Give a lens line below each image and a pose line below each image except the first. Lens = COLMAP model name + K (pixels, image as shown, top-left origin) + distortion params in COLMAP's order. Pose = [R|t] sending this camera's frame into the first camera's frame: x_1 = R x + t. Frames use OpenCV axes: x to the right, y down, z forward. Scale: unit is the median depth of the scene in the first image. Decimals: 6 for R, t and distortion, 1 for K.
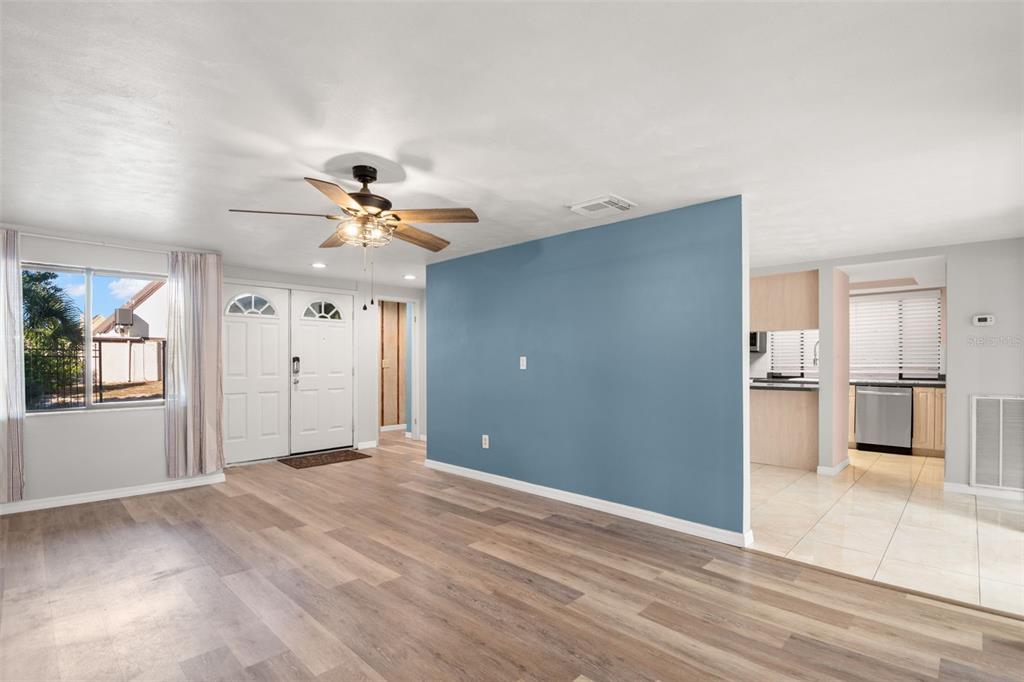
lens RADIAL K [[484.2, 0, 523.9], [0, 484.2, 360.9], [0, 0, 1]] dist [-0.001542, -0.019900]
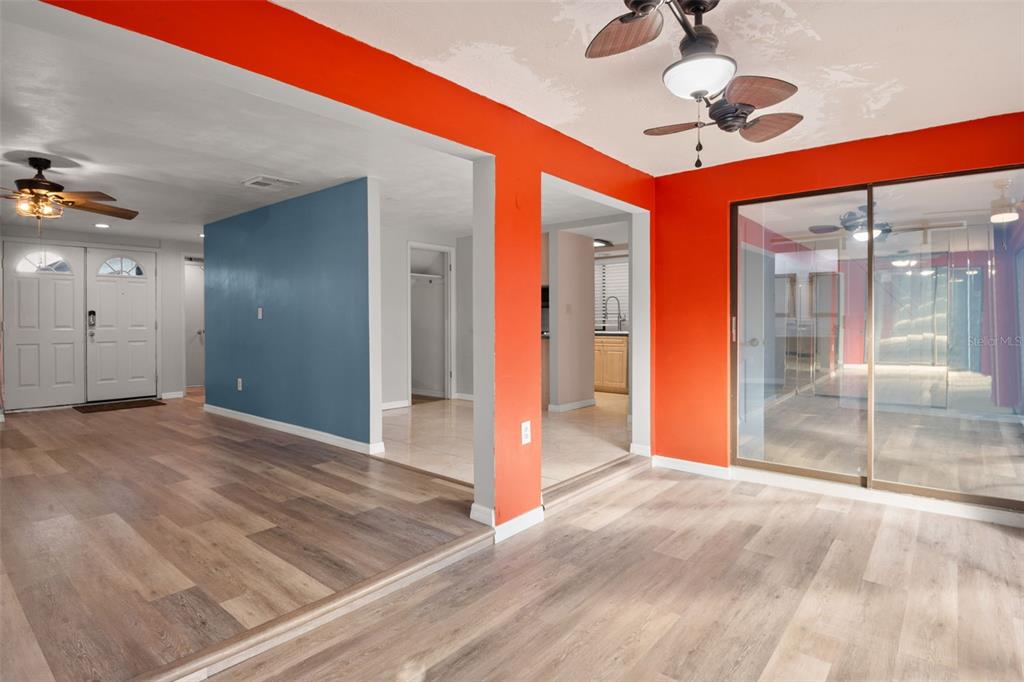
lens RADIAL K [[533.2, 0, 514.1], [0, 533.2, 323.5], [0, 0, 1]] dist [0.000808, -0.026130]
pose [[0.998266, -0.003483, 0.058759, 0.555077], [0.003417, 0.999993, 0.001232, 0.030284], [-0.058763, -0.001029, 0.998271, -0.307287]]
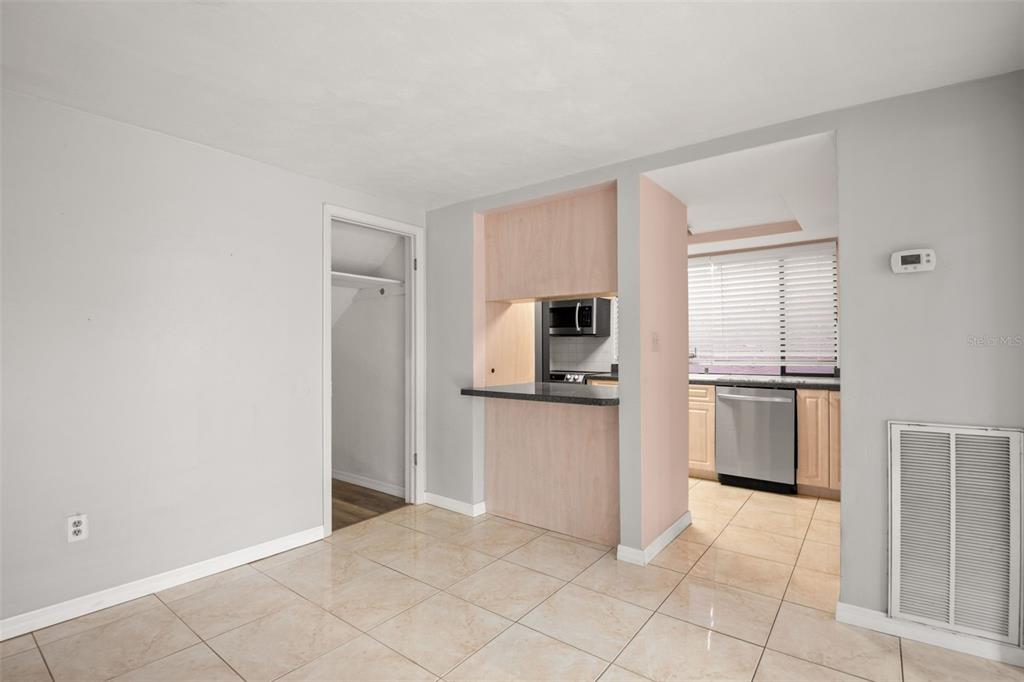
lens RADIAL K [[480.3, 0, 507.8], [0, 480.3, 338.4], [0, 0, 1]] dist [-0.003442, -0.018567]
pose [[0.995377, -0.000274, 0.096048, 0.532219], [0.002133, 0.999812, -0.019248, -0.002277], [-0.096025, 0.019363, 0.995191, 0.581110]]
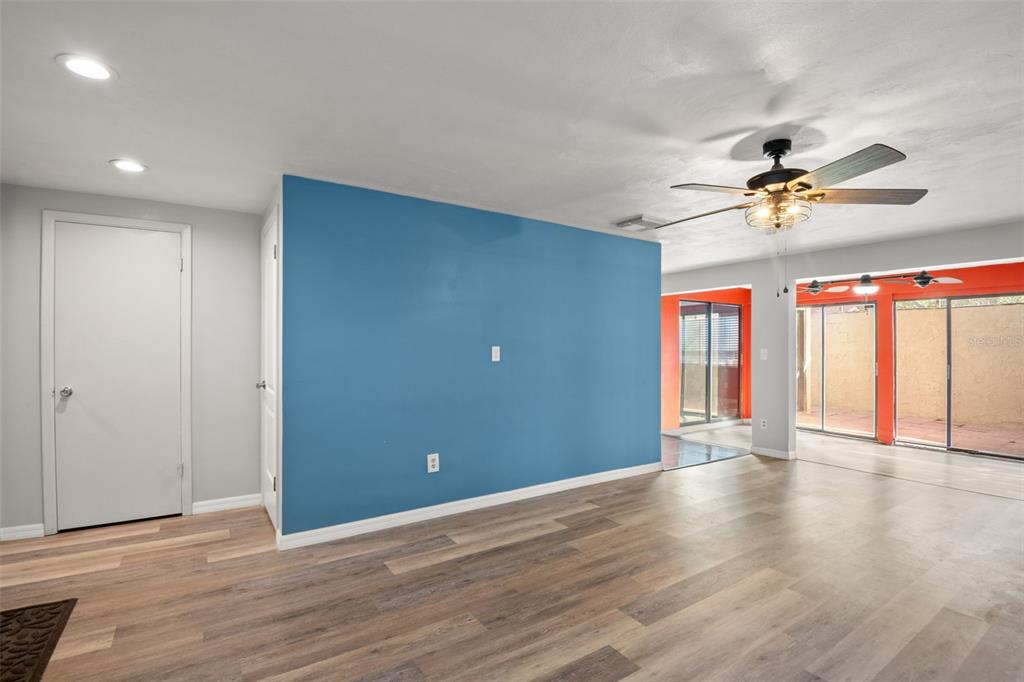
lens RADIAL K [[475.5, 0, 504.5], [0, 475.5, 347.6], [0, 0, 1]] dist [-0.026108, -0.000184]
pose [[0.244656, -0.001719, 0.969608, -0.851437], [0.003661, 0.999993, 0.000849, -0.007610], [-0.969603, 0.003342, 0.244660, 0.829064]]
